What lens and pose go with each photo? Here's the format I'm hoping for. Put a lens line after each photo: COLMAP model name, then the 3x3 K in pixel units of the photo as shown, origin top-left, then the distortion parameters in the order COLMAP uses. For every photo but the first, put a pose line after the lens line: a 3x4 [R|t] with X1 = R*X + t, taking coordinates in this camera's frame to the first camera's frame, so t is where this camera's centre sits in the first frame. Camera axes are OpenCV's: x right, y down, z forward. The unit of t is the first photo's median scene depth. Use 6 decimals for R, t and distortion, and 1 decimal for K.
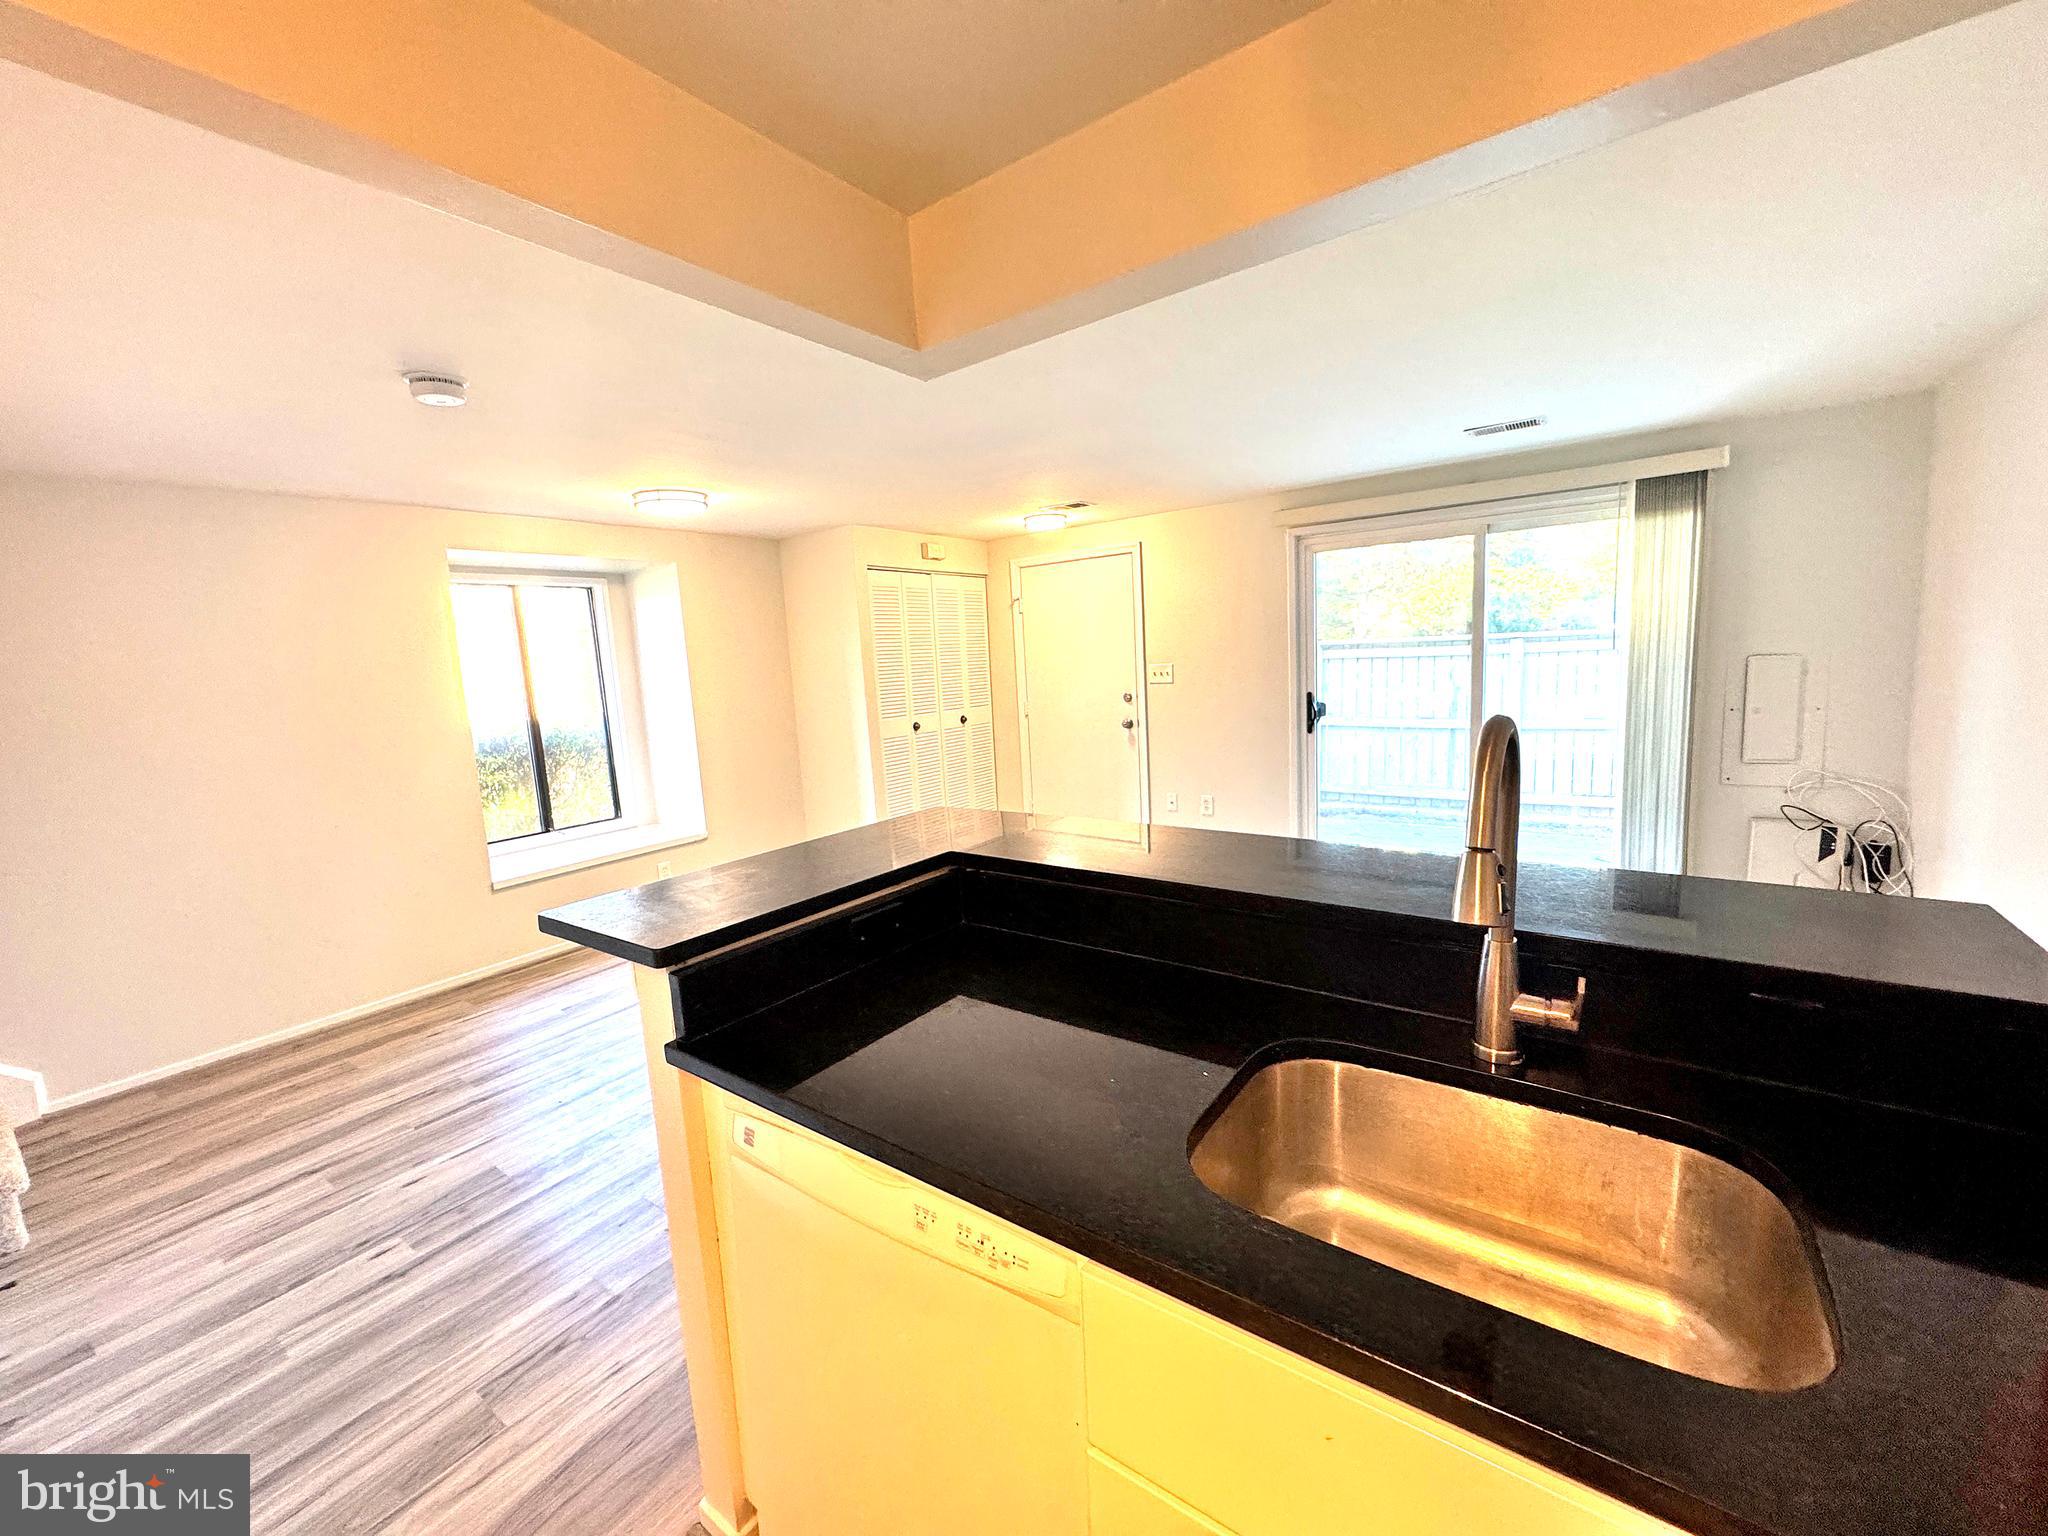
lens RADIAL K [[818.0, 0, 1019.8], [0, 818.0, 765.0], [0, 0, 1]] dist [-0.001460, 0.000565]
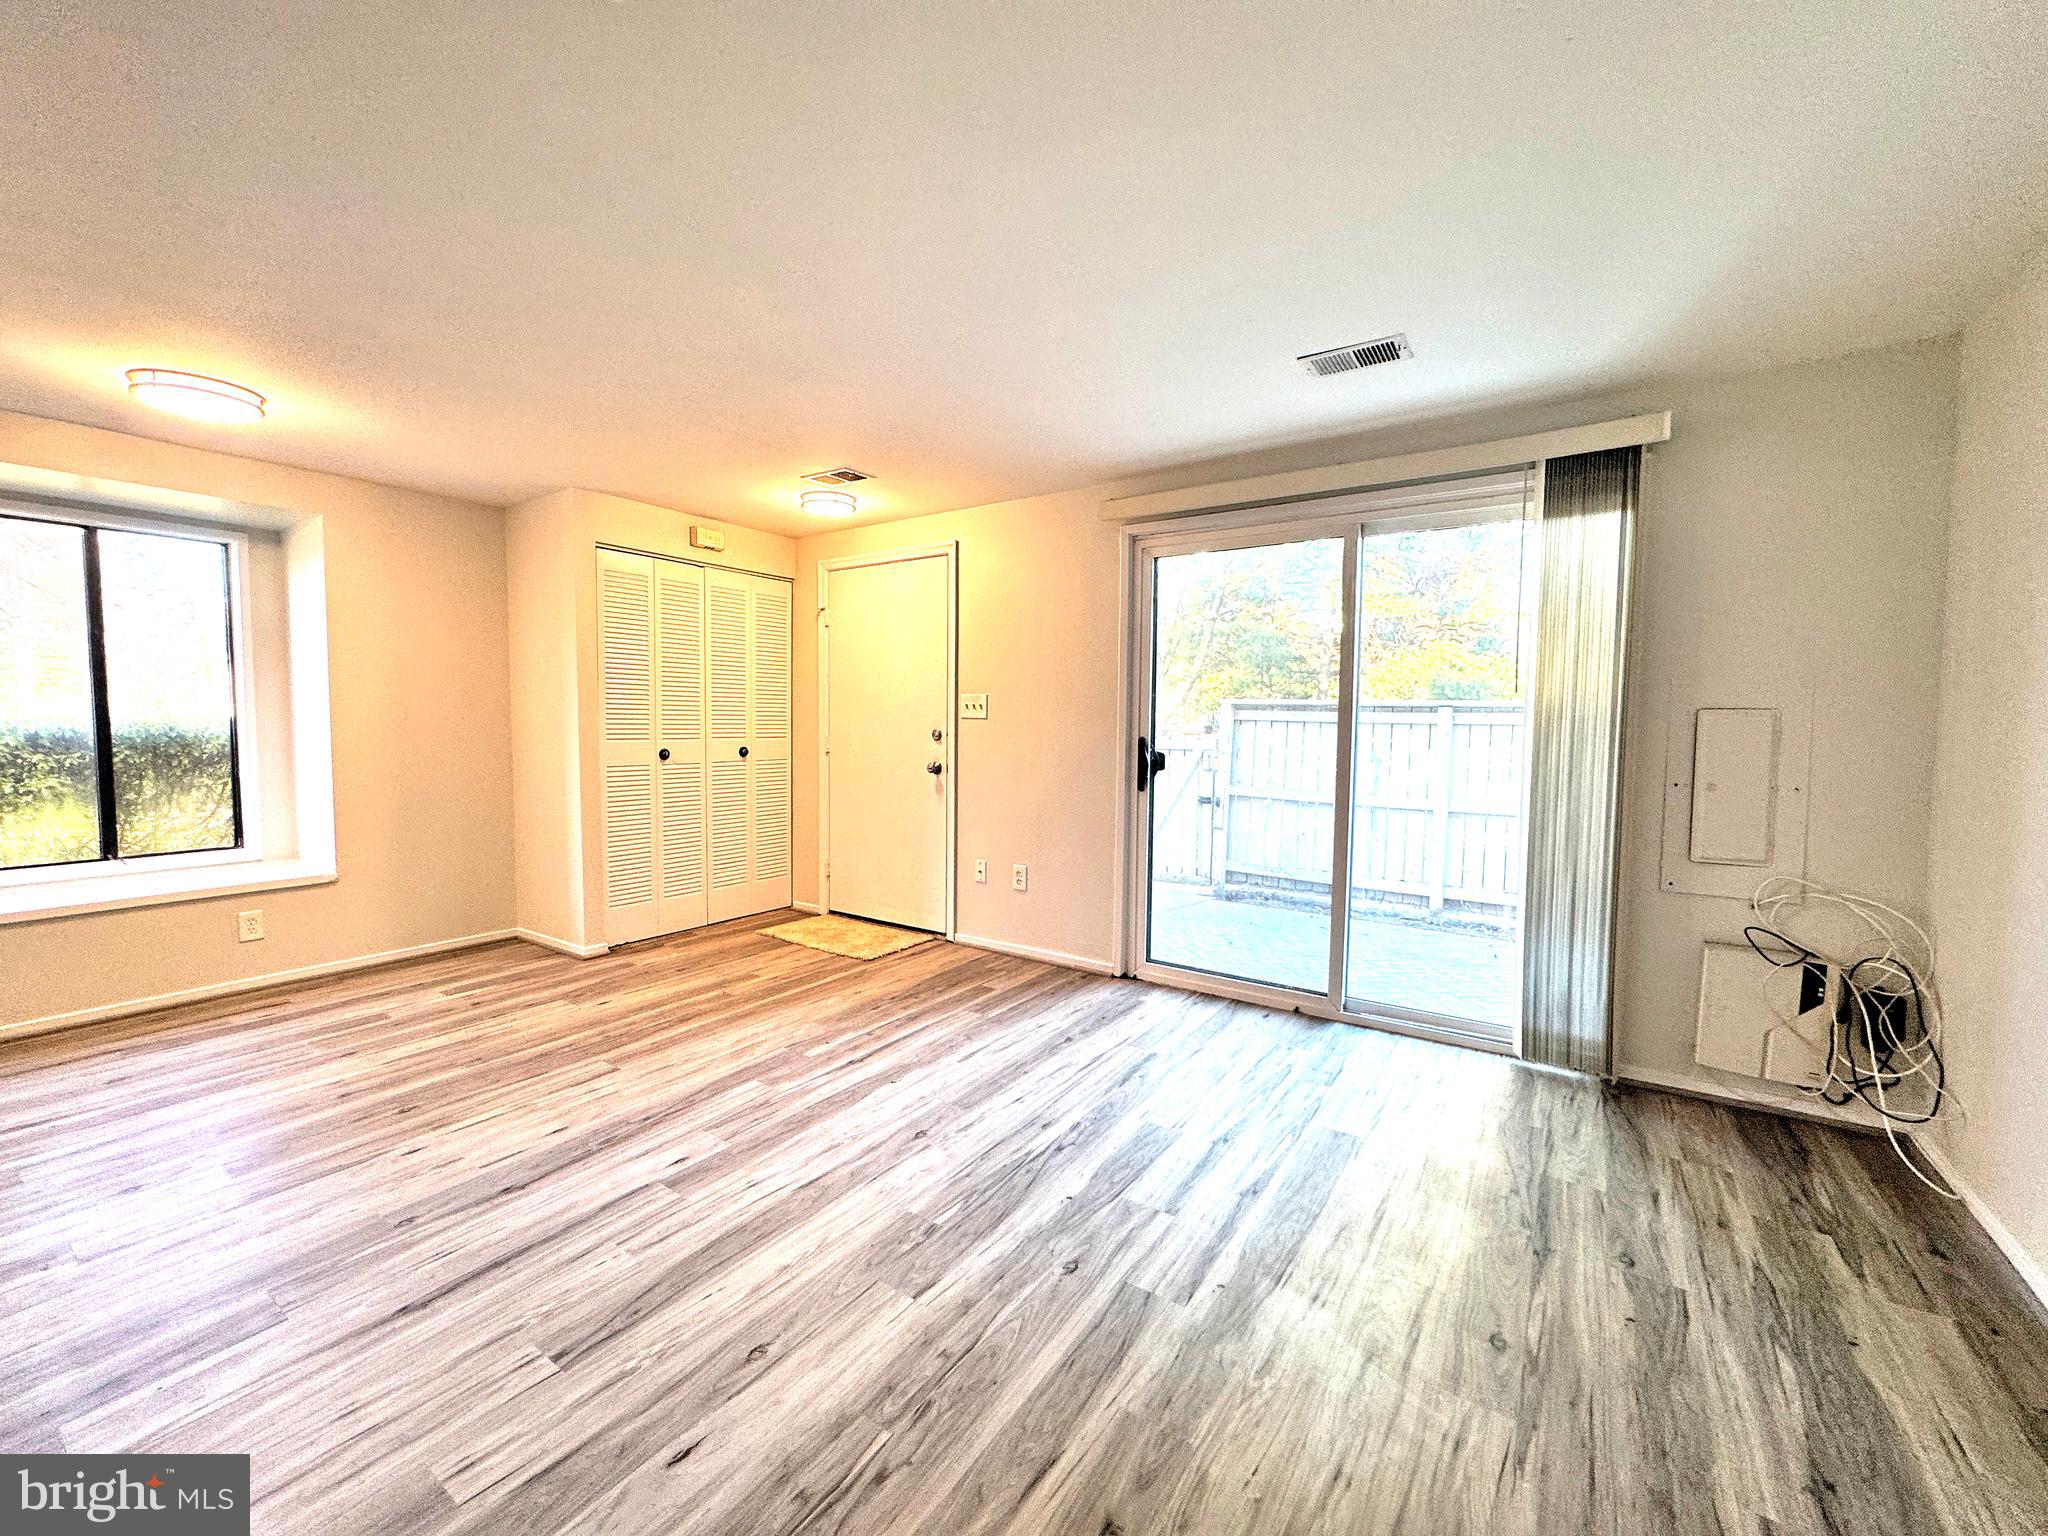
lens RADIAL K [[818.0, 0, 1016.8], [0, 818.0, 763.4], [0, 0, 1]] dist [-0.001460, 0.000565]
pose [[0.997747, 0.063628, 0.021273, 0.299573], [-0.061738, 0.994877, -0.080054, 0.005550], [-0.026258, 0.078561, 0.996563, 0.323310]]
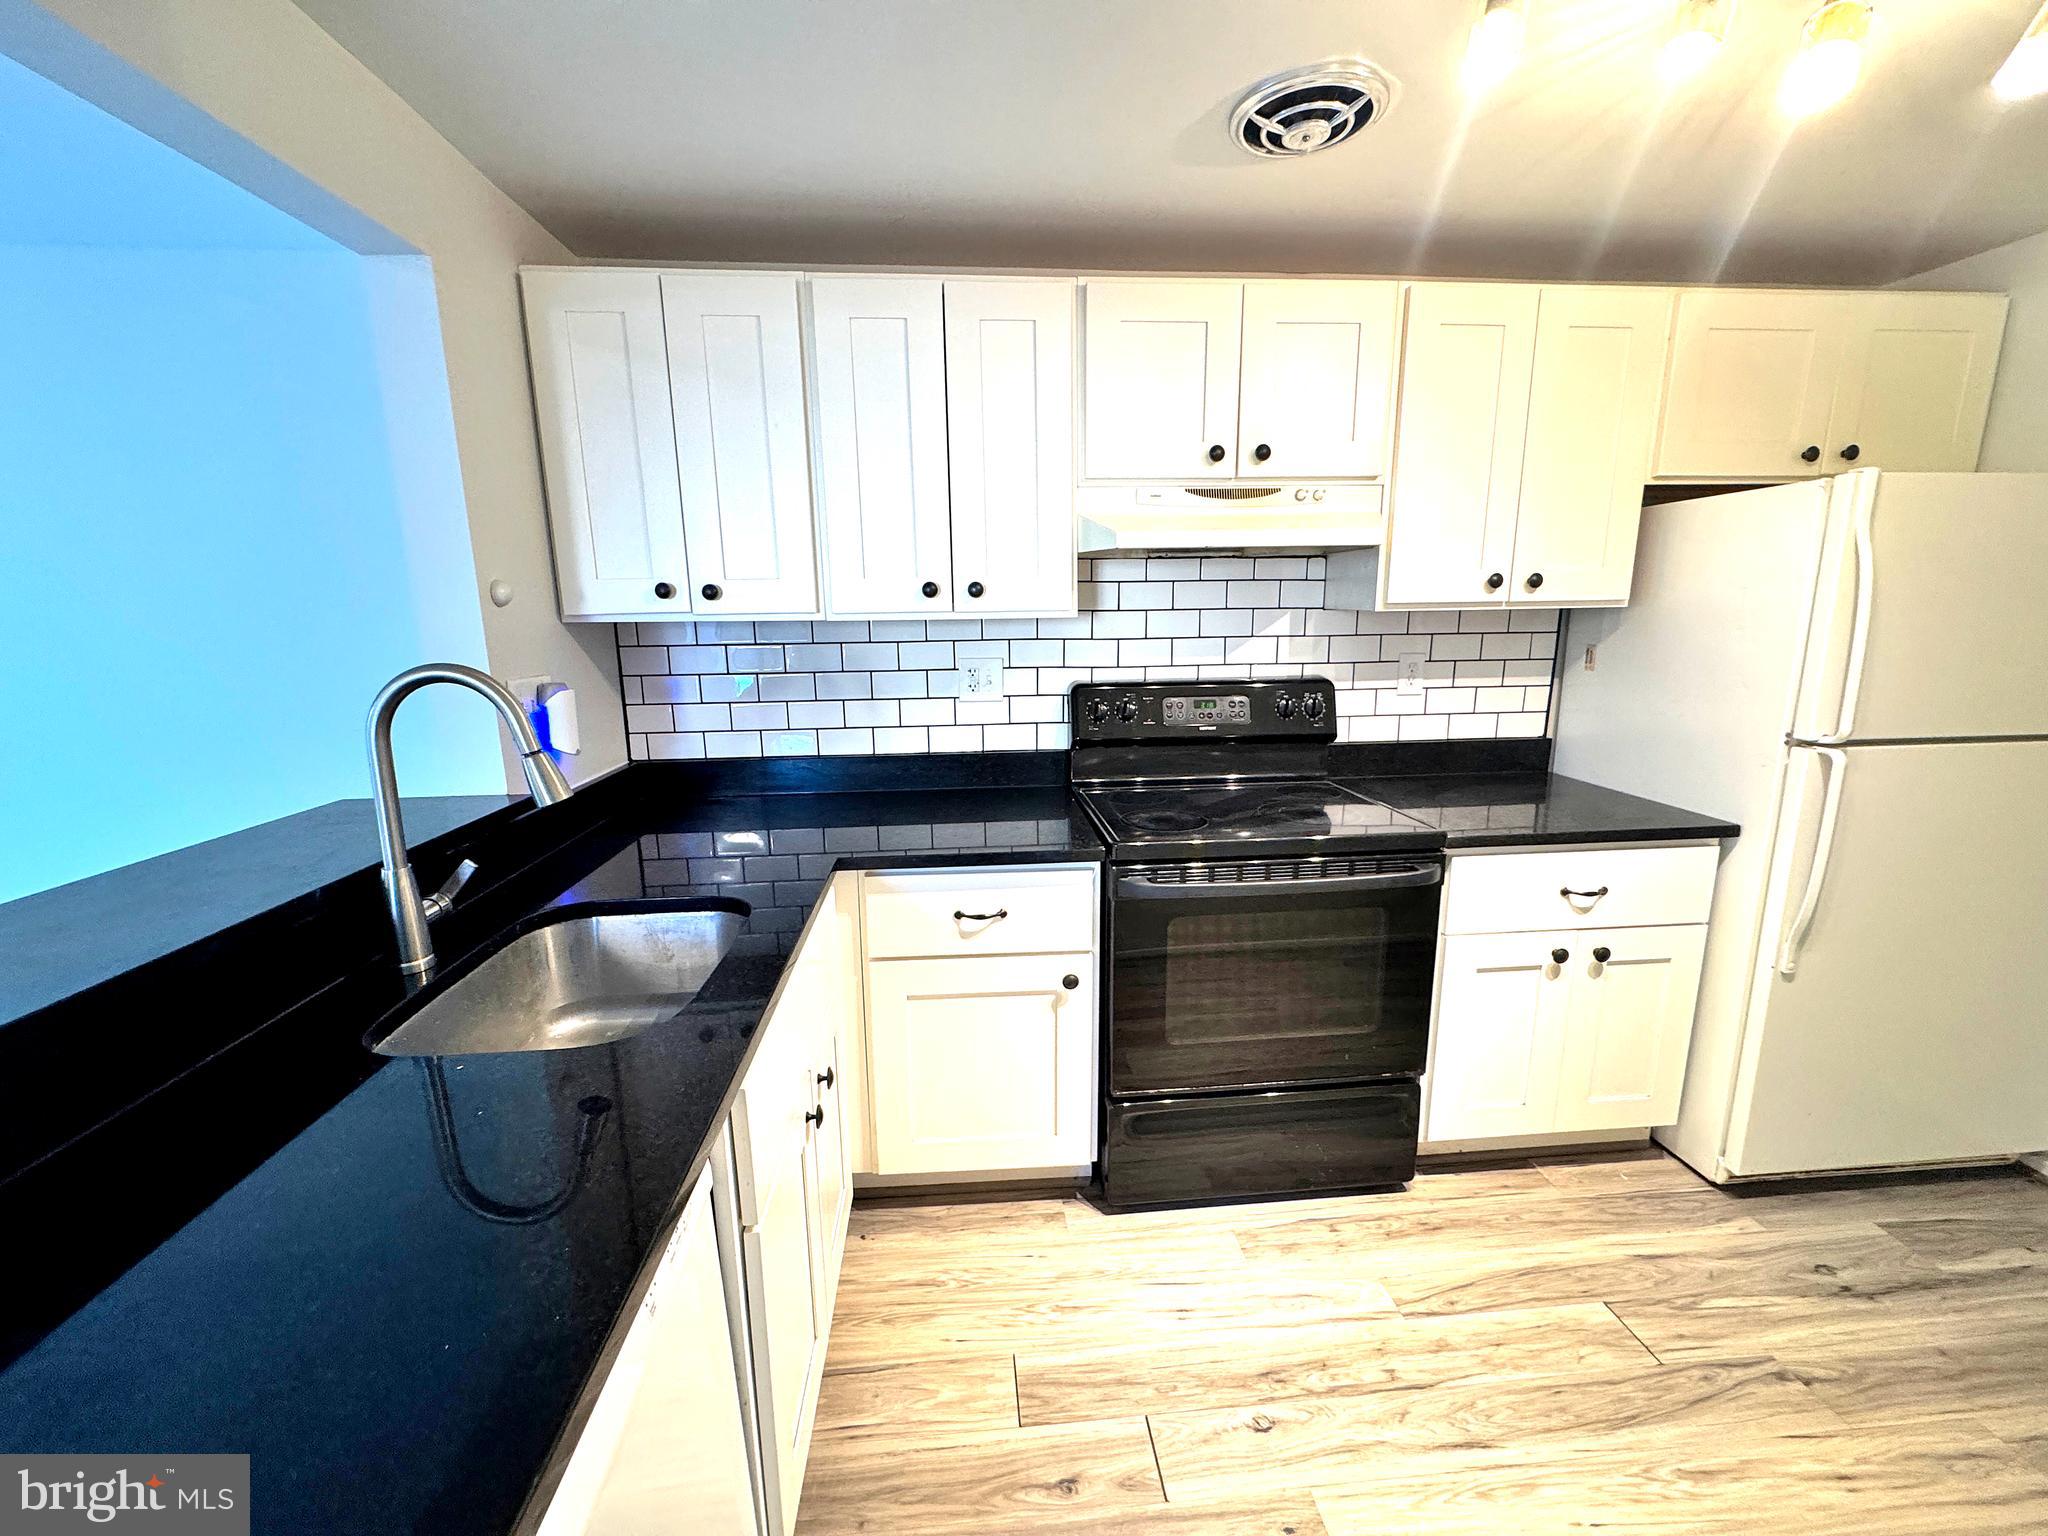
lens RADIAL K [[818.0, 0, 1023.7], [0, 818.0, 767.7], [0, 0, 1]] dist [-0.001460, 0.000565]
pose [[-0.649238, -0.087671, 0.755516, -0.240002], [0.151711, 0.958446, 0.241589, -0.018577], [-0.745302, 0.271468, -0.608959, 0.285276]]
